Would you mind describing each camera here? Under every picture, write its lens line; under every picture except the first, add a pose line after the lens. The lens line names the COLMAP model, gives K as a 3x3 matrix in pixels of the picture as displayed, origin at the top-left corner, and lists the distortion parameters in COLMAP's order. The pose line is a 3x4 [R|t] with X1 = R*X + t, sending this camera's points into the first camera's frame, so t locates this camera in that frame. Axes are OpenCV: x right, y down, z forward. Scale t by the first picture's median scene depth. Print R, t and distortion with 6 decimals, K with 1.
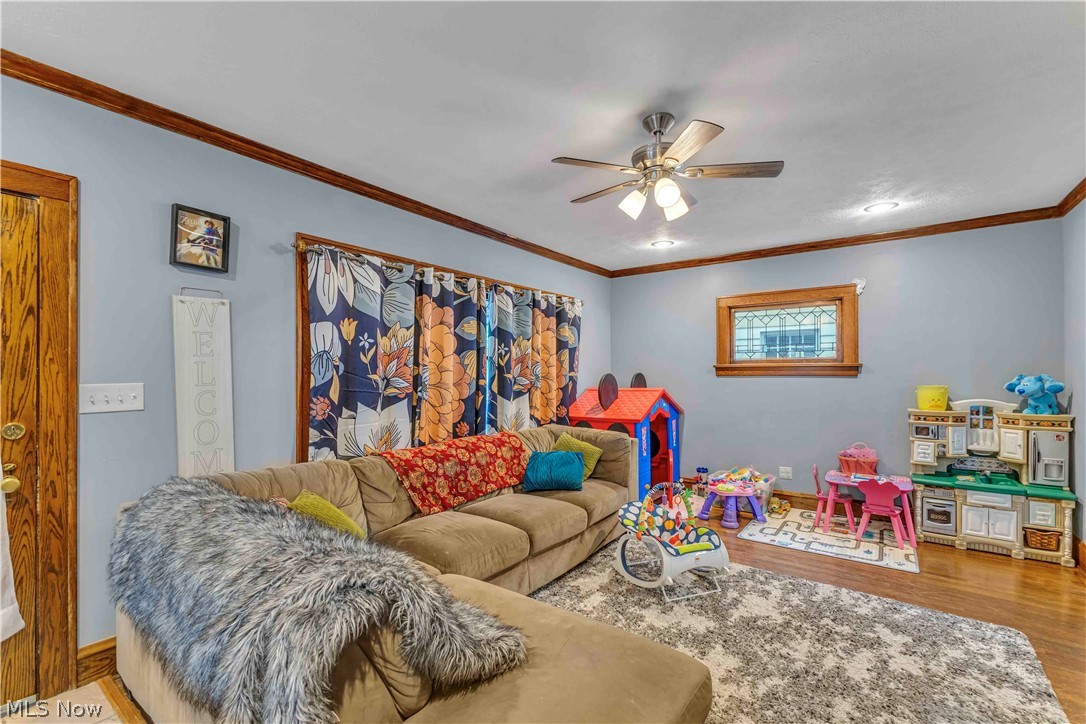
lens RADIAL K [[472.0, 0, 541.9], [0, 472.0, 368.8], [0, 0, 1]] dist [0.001404, 0.000150]
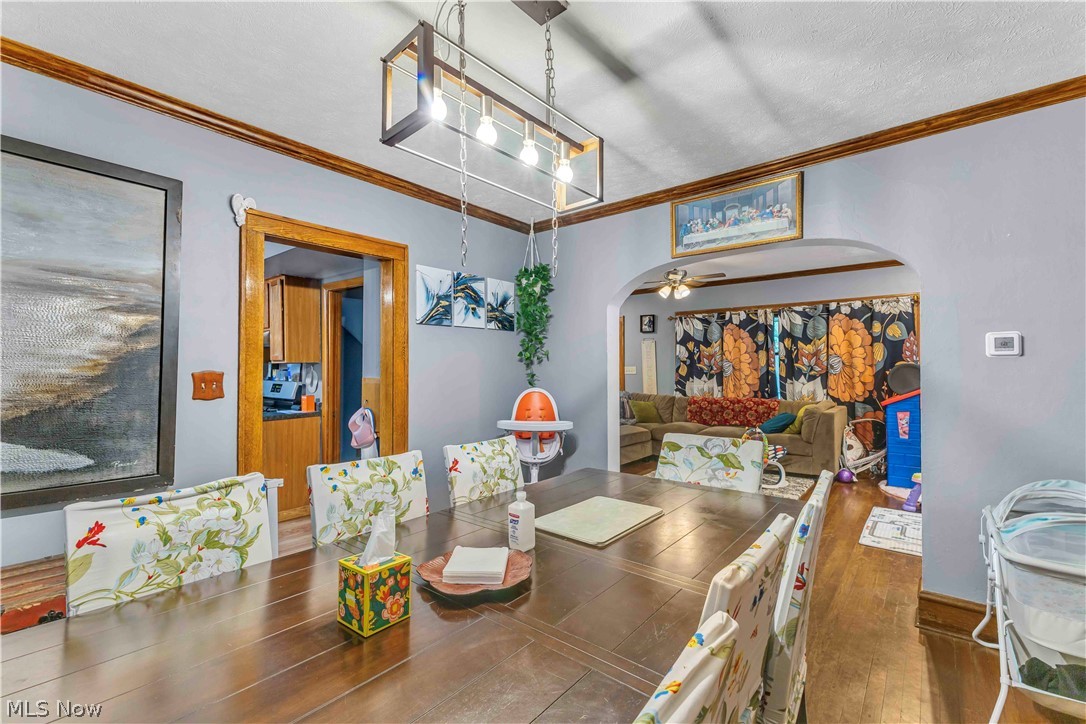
lens RADIAL K [[472.0, 0, 541.9], [0, 472.0, 368.8], [0, 0, 1]] dist [0.001404, 0.000150]
pose [[-0.059093, 0.005671, -0.998236, 1.897281], [0.011808, 0.999918, 0.004981, 0.013128], [0.998183, -0.011493, -0.059155, 0.329981]]
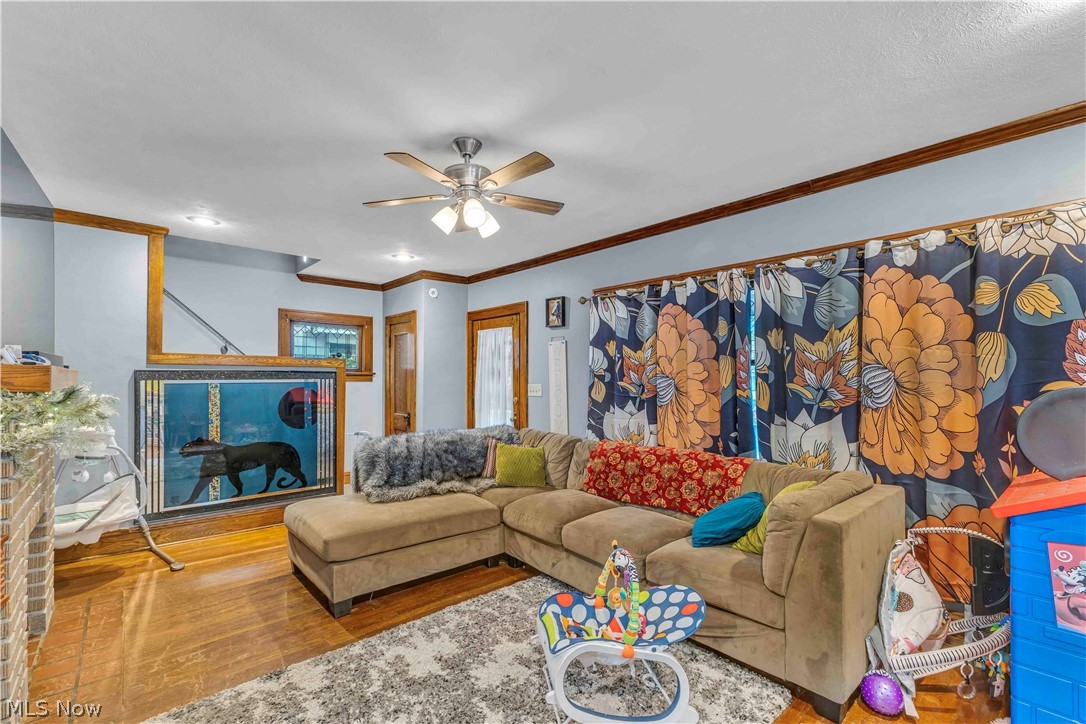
lens RADIAL K [[476.4, 0, 537.9], [0, 476.4, 382.4], [0, 0, 1]] dist [0.000967, -0.000131]
pose [[-0.219795, 0.001599, -0.975545, 0.886908], [-0.000542, 0.999998, 0.001761, 0.011016], [0.975546, 0.000915, -0.219793, 0.987507]]
